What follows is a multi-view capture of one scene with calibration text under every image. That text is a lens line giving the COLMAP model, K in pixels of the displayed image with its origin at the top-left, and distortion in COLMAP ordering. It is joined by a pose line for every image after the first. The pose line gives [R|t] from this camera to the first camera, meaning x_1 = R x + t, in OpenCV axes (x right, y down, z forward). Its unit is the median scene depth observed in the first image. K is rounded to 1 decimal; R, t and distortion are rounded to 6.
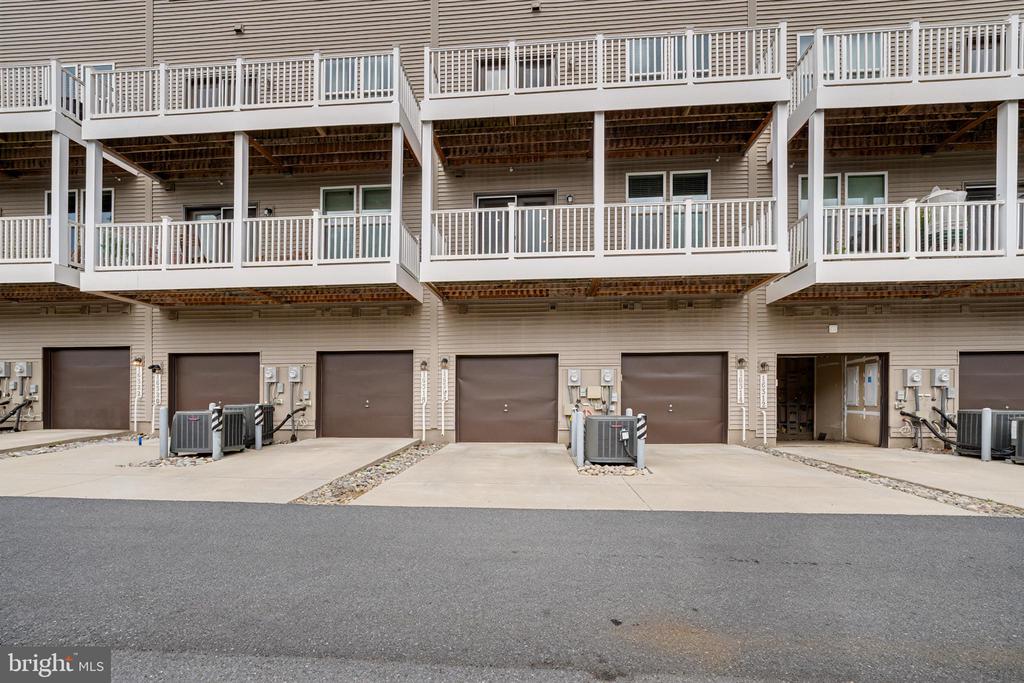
lens RADIAL K [[405.6, 0, 525.4], [0, 405.6, 401.8], [0, 0, 1]] dist [-0.004707, 0.001284]
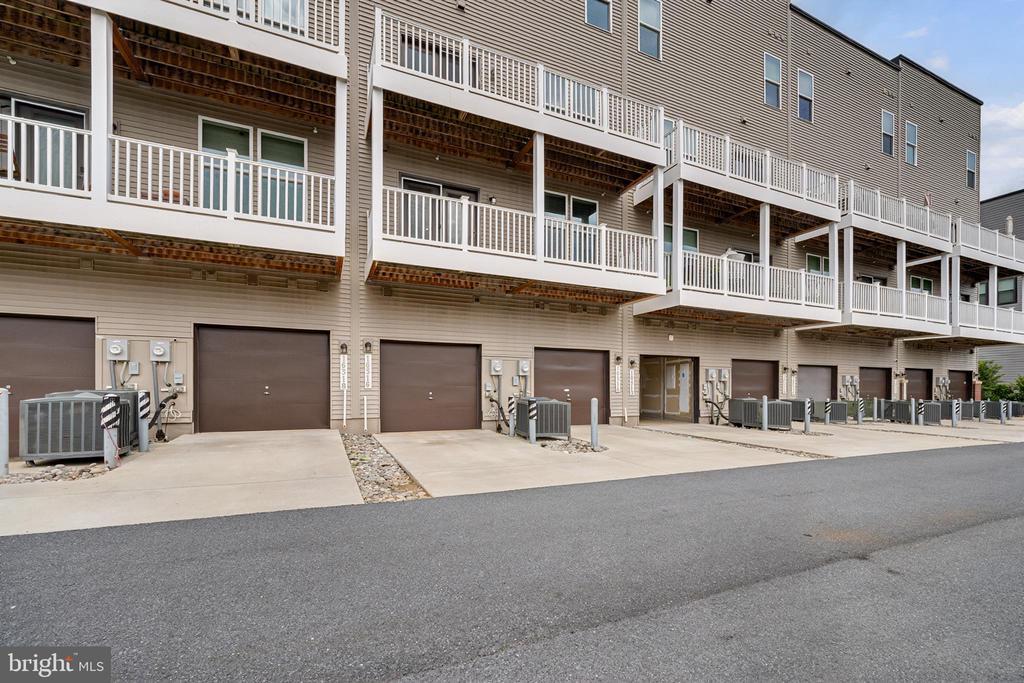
lens RADIAL K [[405.6, 0, 508.3], [0, 405.6, 391.0], [0, 0, 1]] dist [-0.004707, 0.001284]
pose [[0.892657, 0.005535, 0.450702, -0.343042], [-0.006858, 0.999976, 0.001304, 0.001532], [-0.450684, -0.004255, 0.892673, 0.025147]]
